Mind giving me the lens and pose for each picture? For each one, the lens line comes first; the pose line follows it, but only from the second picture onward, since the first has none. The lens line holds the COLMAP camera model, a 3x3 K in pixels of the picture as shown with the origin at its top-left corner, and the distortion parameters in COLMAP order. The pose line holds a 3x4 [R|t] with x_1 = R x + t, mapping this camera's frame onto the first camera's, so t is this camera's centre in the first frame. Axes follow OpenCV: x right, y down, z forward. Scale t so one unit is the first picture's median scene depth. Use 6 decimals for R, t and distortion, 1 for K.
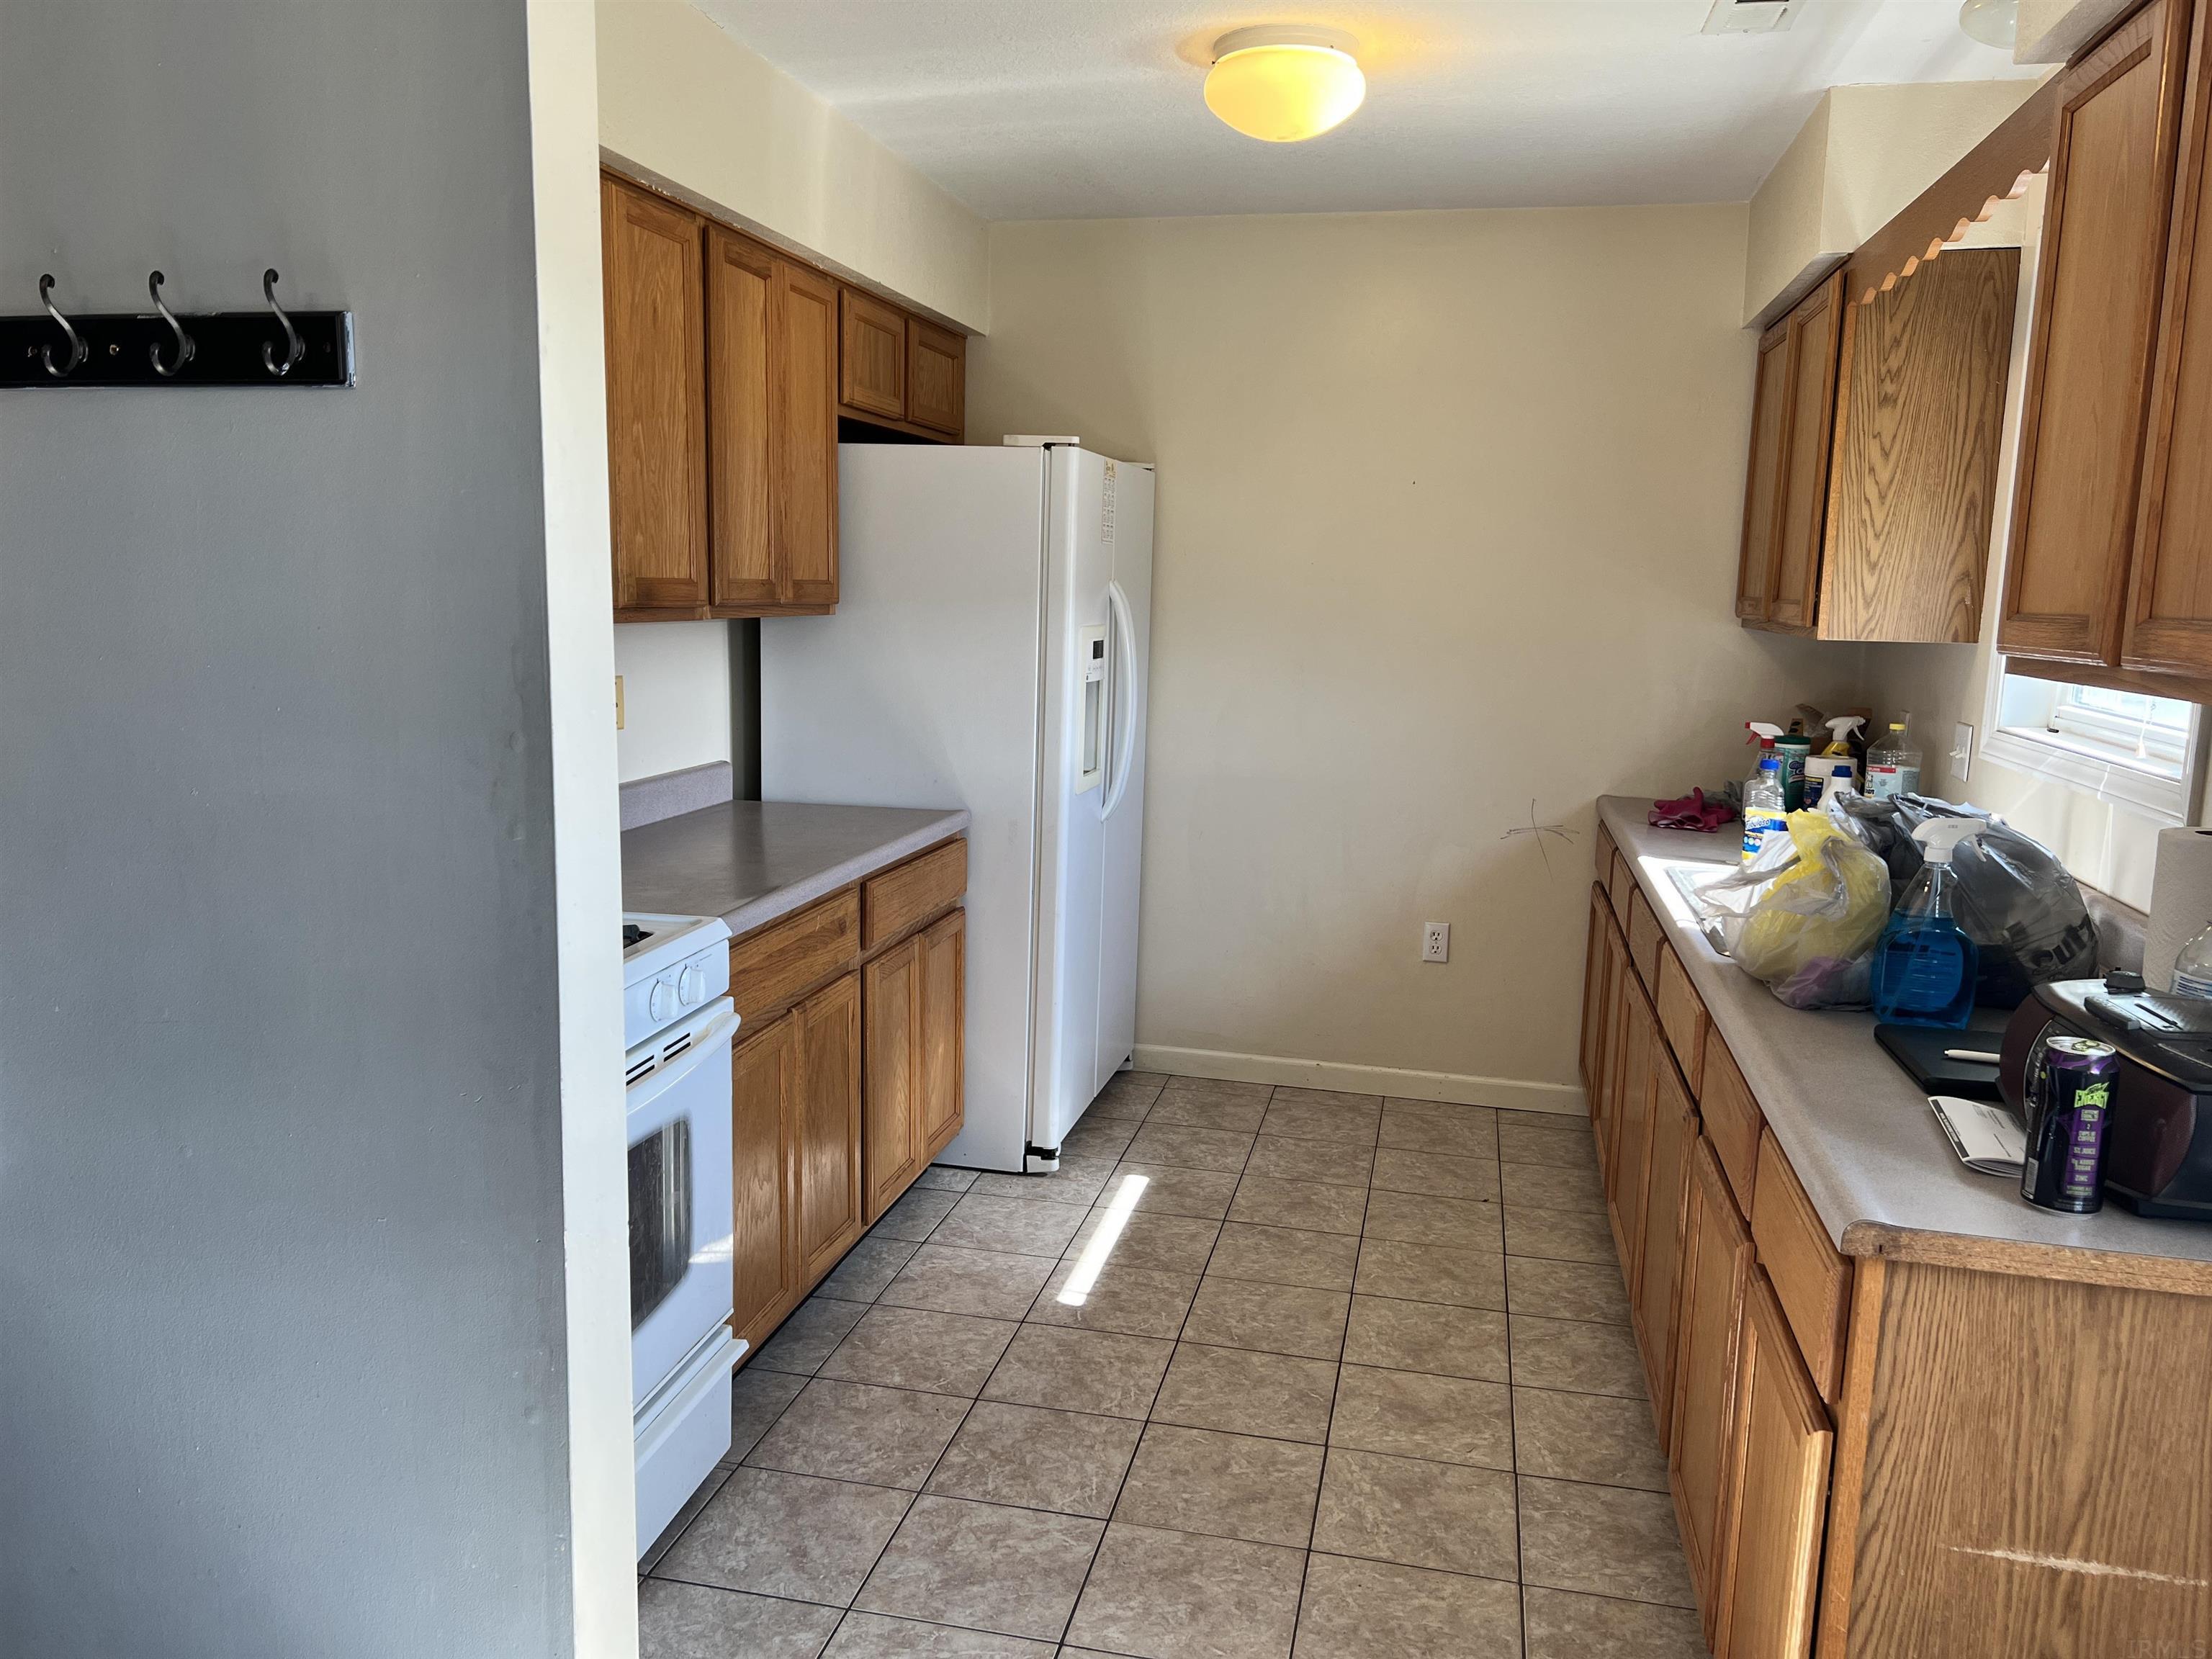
lens RADIAL K [[1670.3, 0, 1092.6], [0, 1670.3, 822.9], [0, 0, 1]] dist [0.065549, -0.057192]
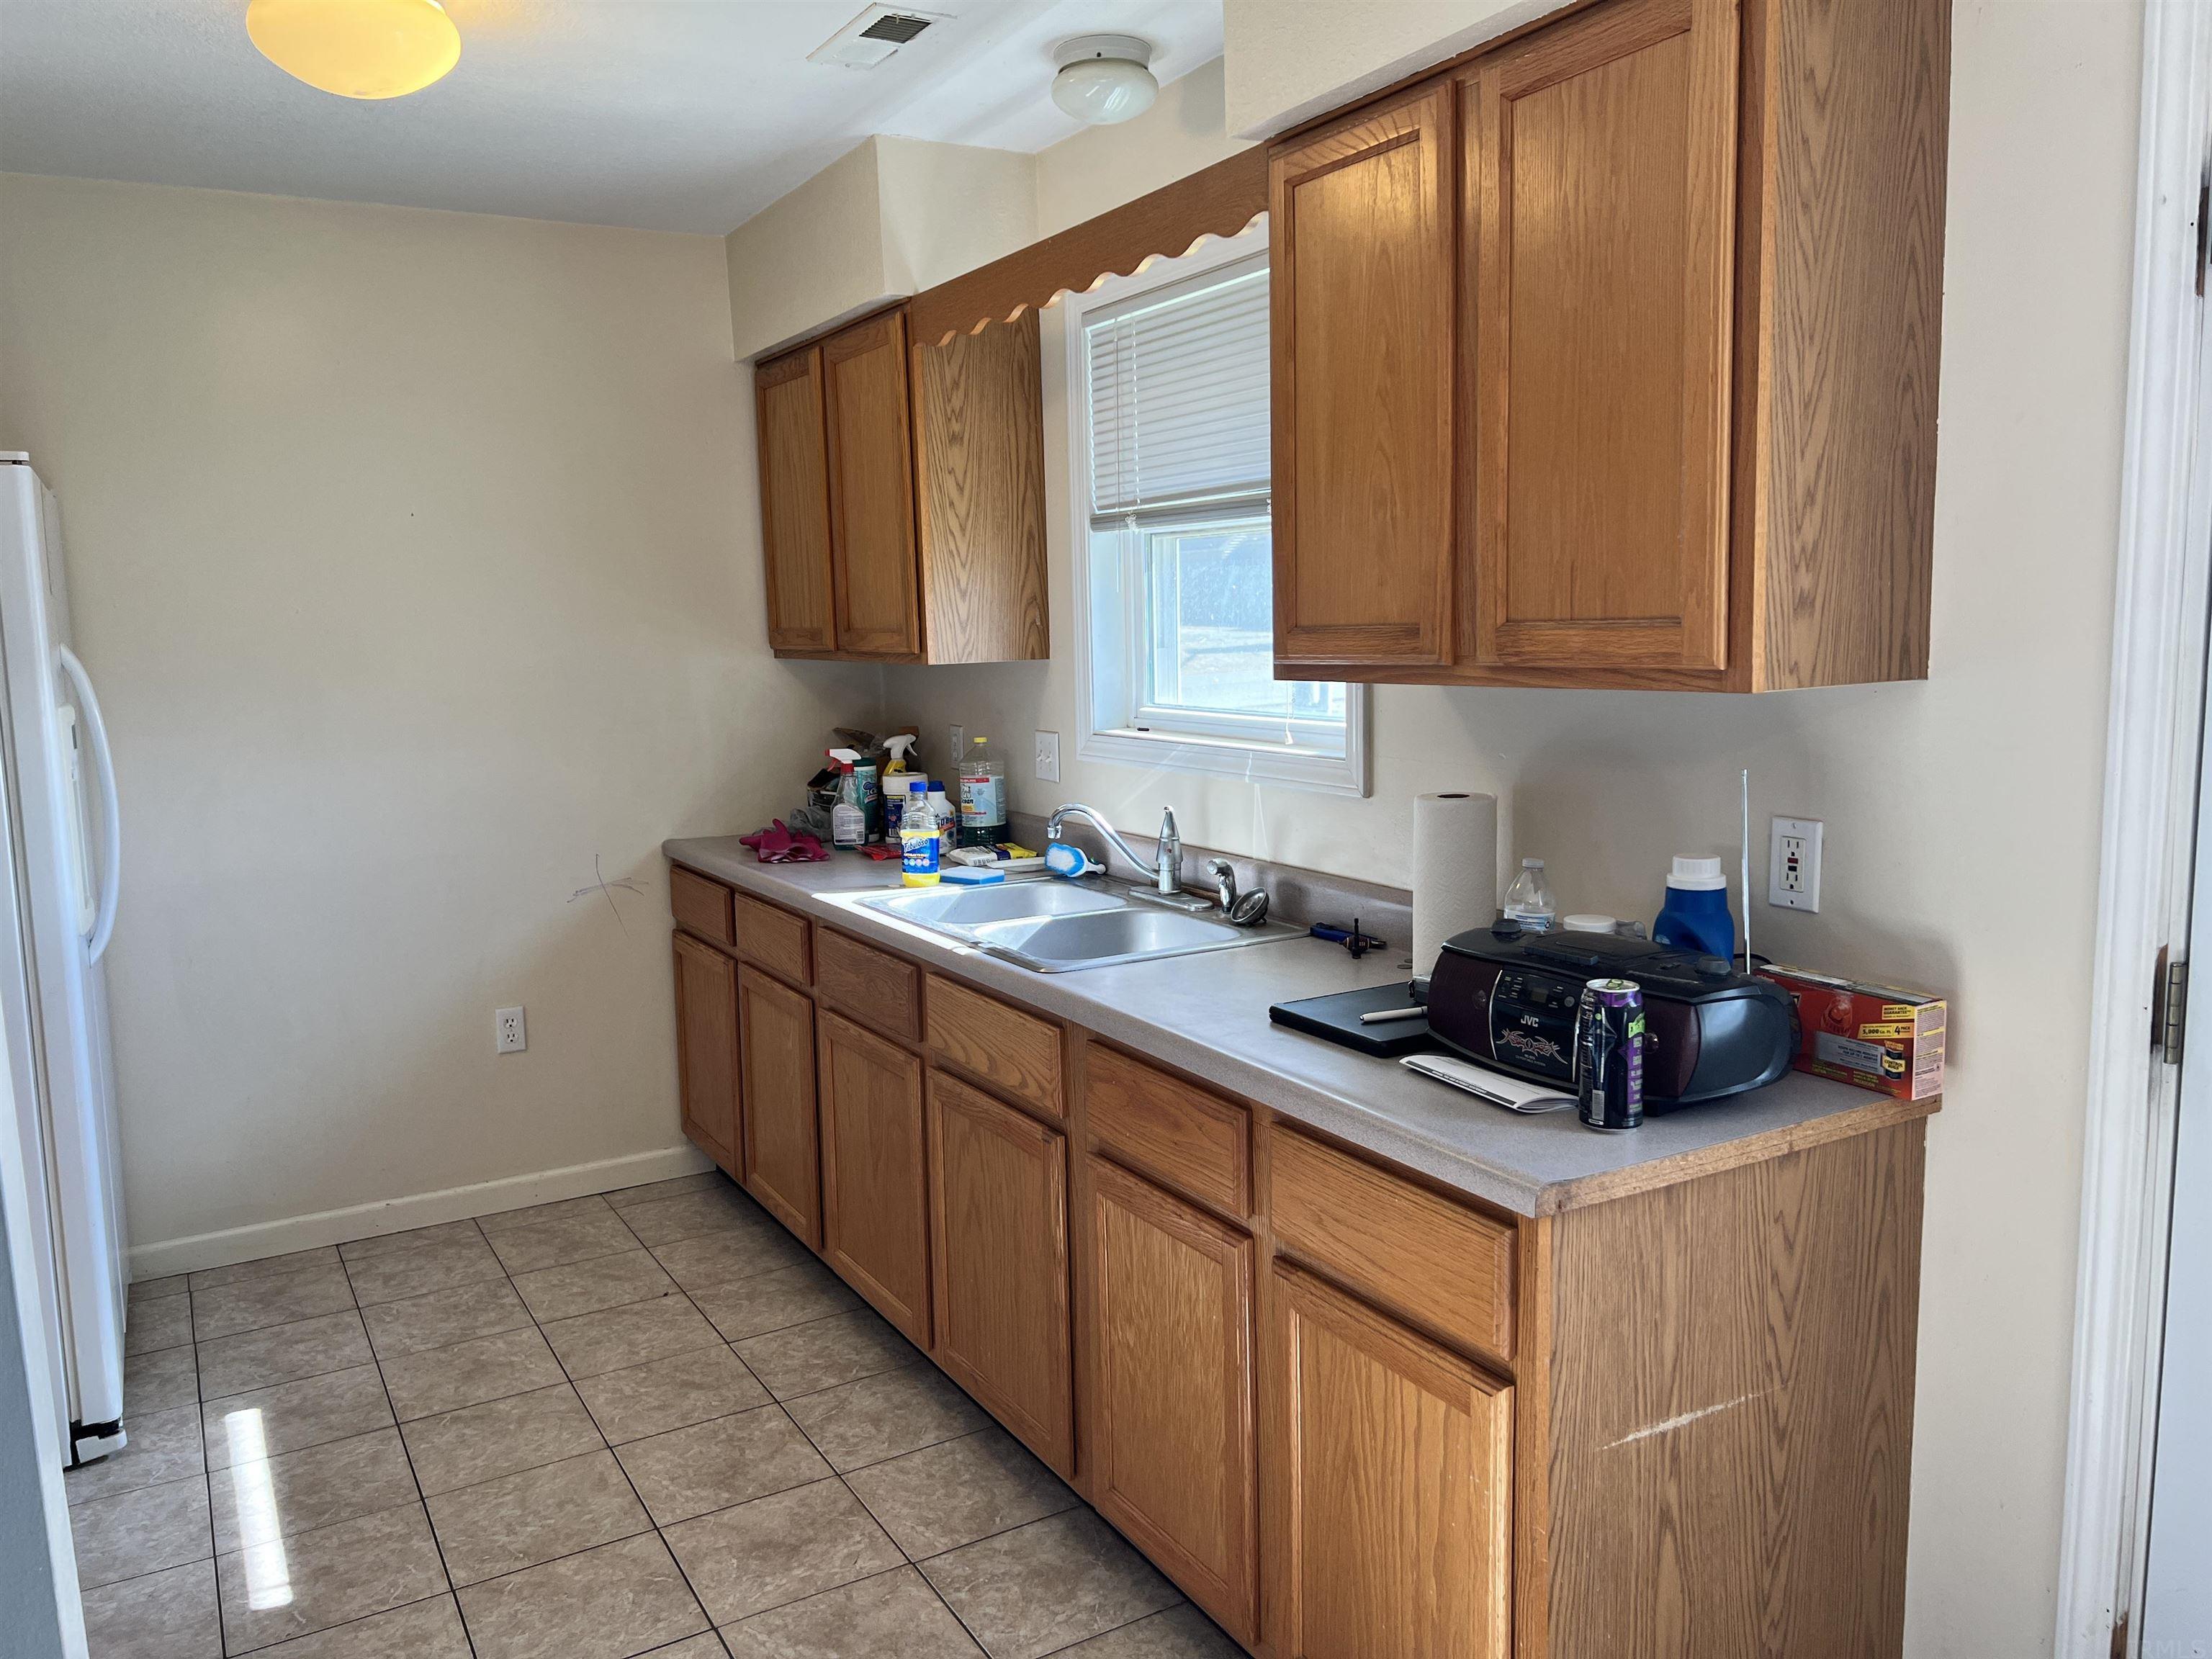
lens RADIAL K [[1670.3, 0, 1086.7], [0, 1670.3, 823.8], [0, 0, 1]] dist [0.065549, -0.057192]
pose [[0.734418, -0.131208, 0.665894, -0.207347], [0.144094, 0.988911, 0.035934, -0.034458], [-0.663225, 0.069561, 0.745181, 0.171390]]
